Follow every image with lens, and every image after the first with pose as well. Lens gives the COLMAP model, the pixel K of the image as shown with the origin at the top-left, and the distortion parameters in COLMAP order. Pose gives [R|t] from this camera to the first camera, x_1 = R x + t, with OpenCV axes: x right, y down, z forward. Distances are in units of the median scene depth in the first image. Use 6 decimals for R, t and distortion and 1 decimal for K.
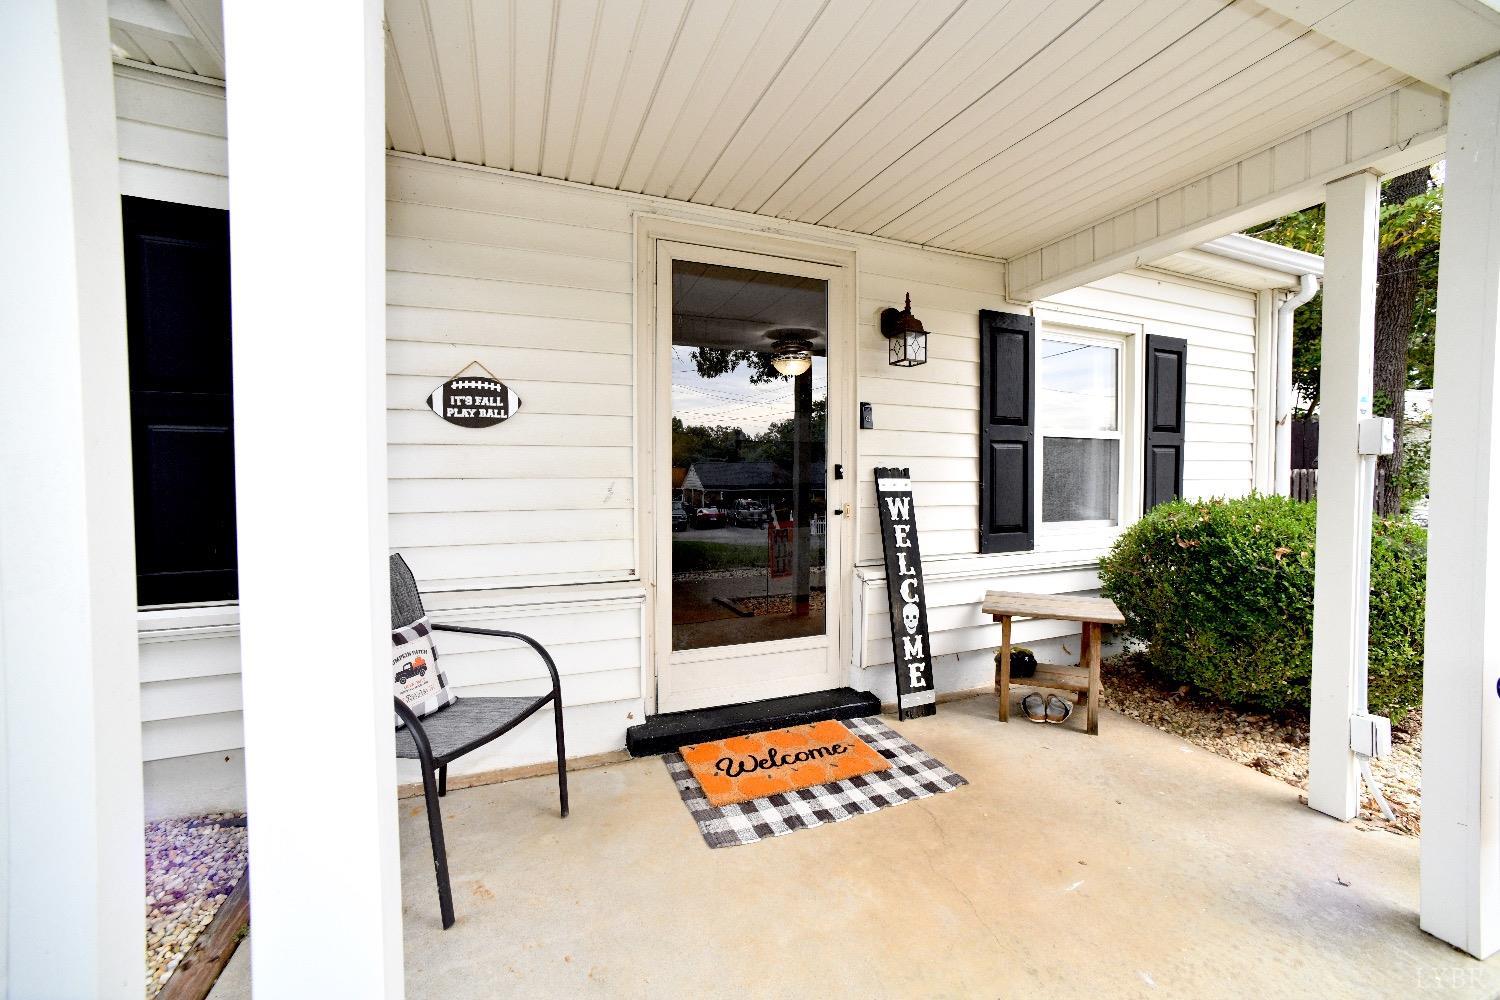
lens RADIAL K [[594.3, 0, 752.9], [0, 594.3, 498.0], [0, 0, 1]] dist [-0.033723, 0.008040]
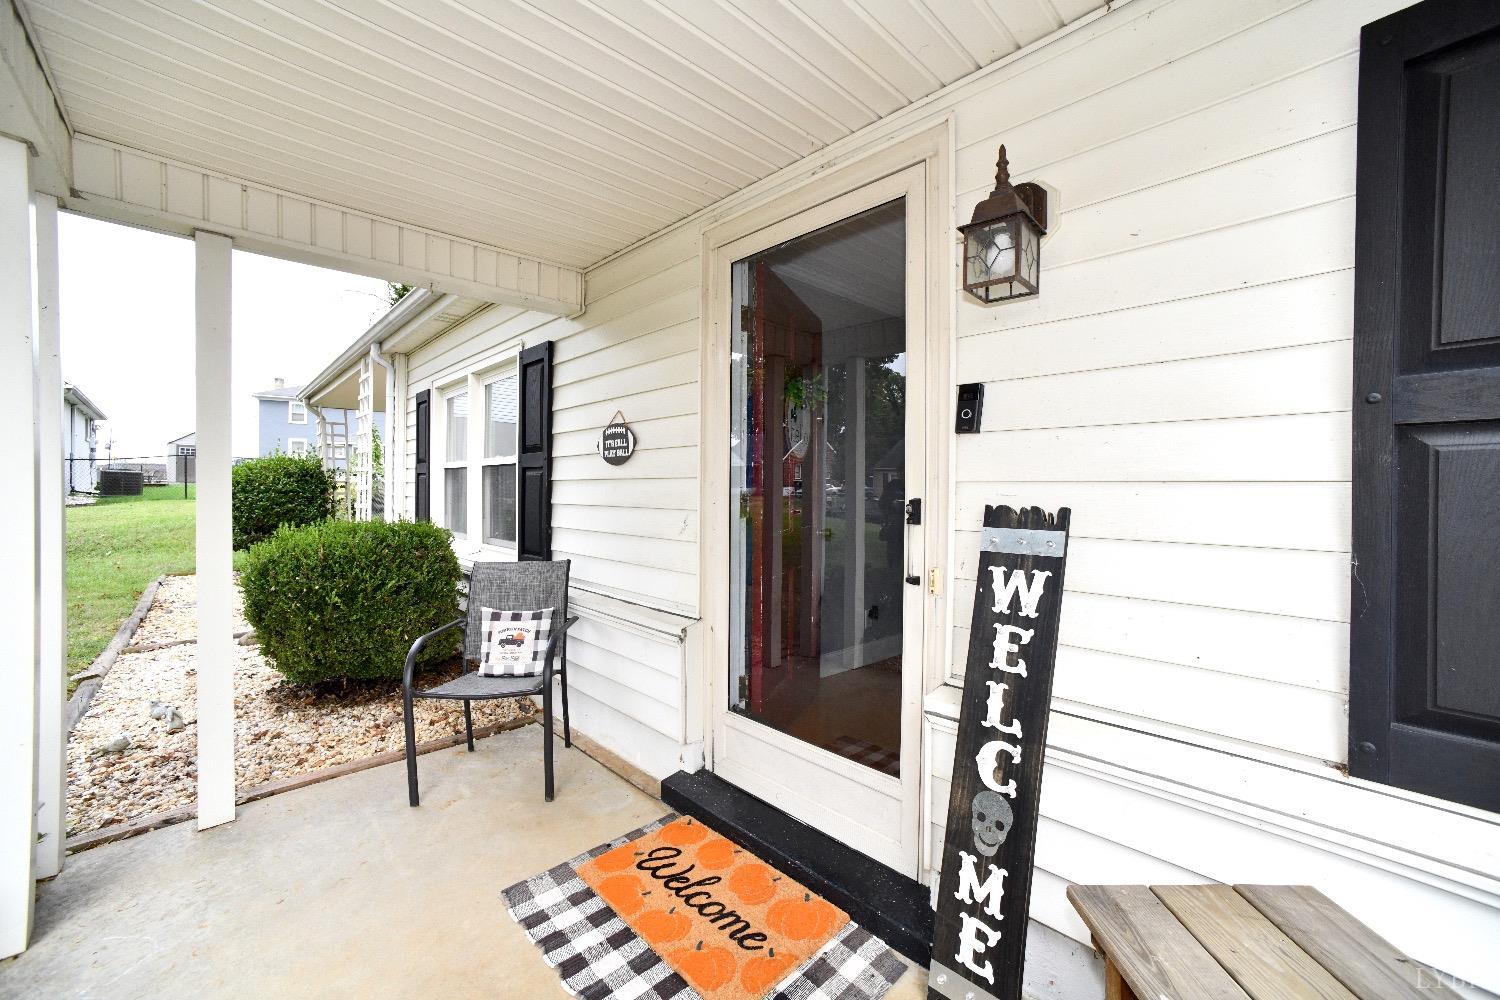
lens RADIAL K [[594.3, 0, 753.6], [0, 594.3, 495.8], [0, 0, 1]] dist [-0.033723, 0.008040]
pose [[0.382539, 0.015555, -0.923808, 0.634517], [-0.039631, 0.999214, 0.000414, -0.054127], [0.923089, 0.036453, 0.382855, 0.642342]]
